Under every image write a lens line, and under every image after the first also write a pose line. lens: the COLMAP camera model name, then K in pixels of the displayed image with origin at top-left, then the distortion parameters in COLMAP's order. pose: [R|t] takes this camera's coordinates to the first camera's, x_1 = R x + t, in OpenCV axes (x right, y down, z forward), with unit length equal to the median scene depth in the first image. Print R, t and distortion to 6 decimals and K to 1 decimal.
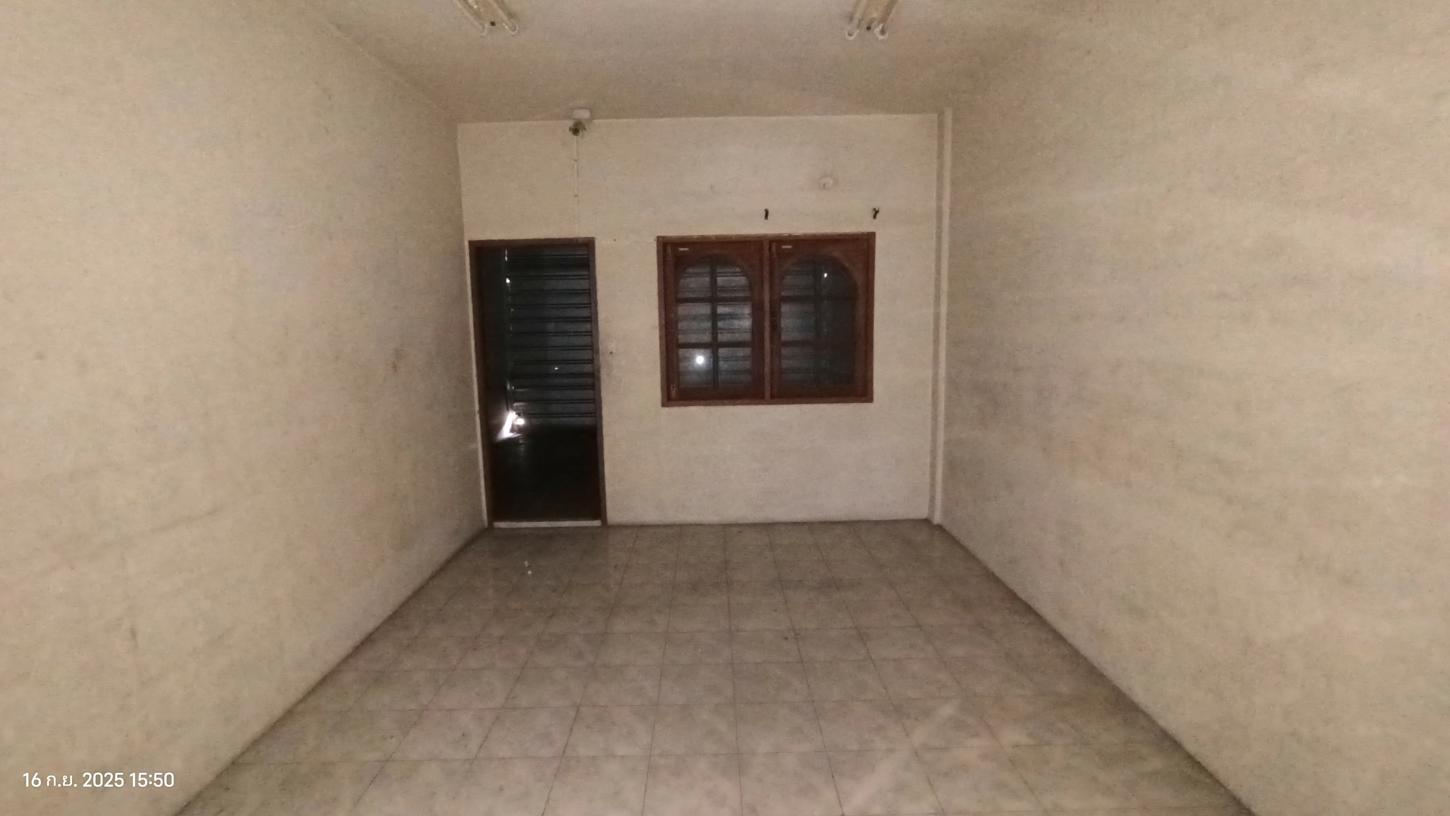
lens RADIAL K [[662.4, 0, 727.2], [0, 662.4, 411.4], [0, 0, 1]] dist [-0.029065, 0.014362]
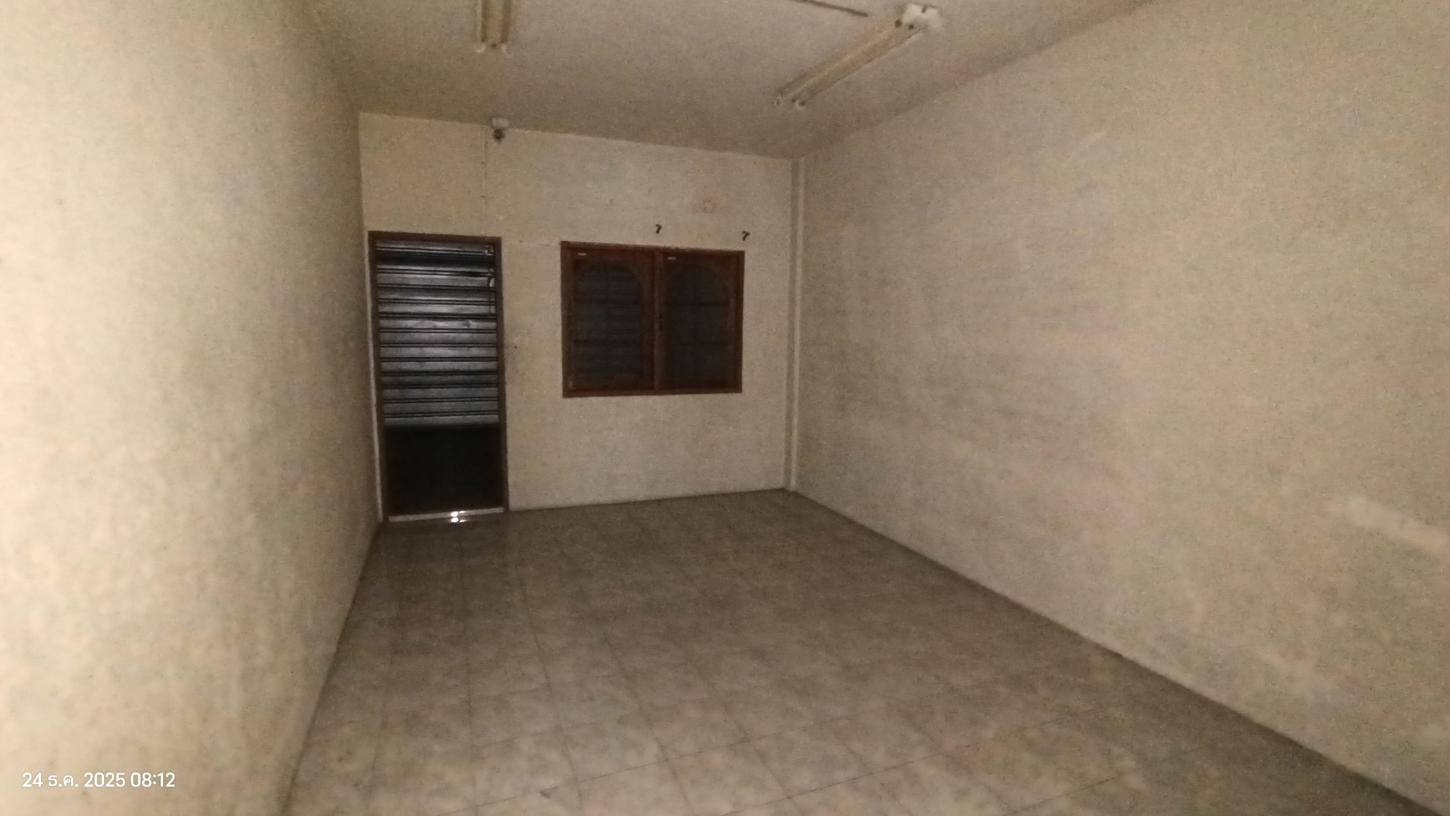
lens RADIAL K [[662.4, 0, 724.1], [0, 662.4, 406.0], [0, 0, 1]] dist [-0.029065, 0.014362]
pose [[0.927256, -0.013717, 0.374177, -0.264929], [0.020176, 0.999707, -0.013349, 0.027171], [-0.373885, 0.019927, 0.927261, -0.102804]]
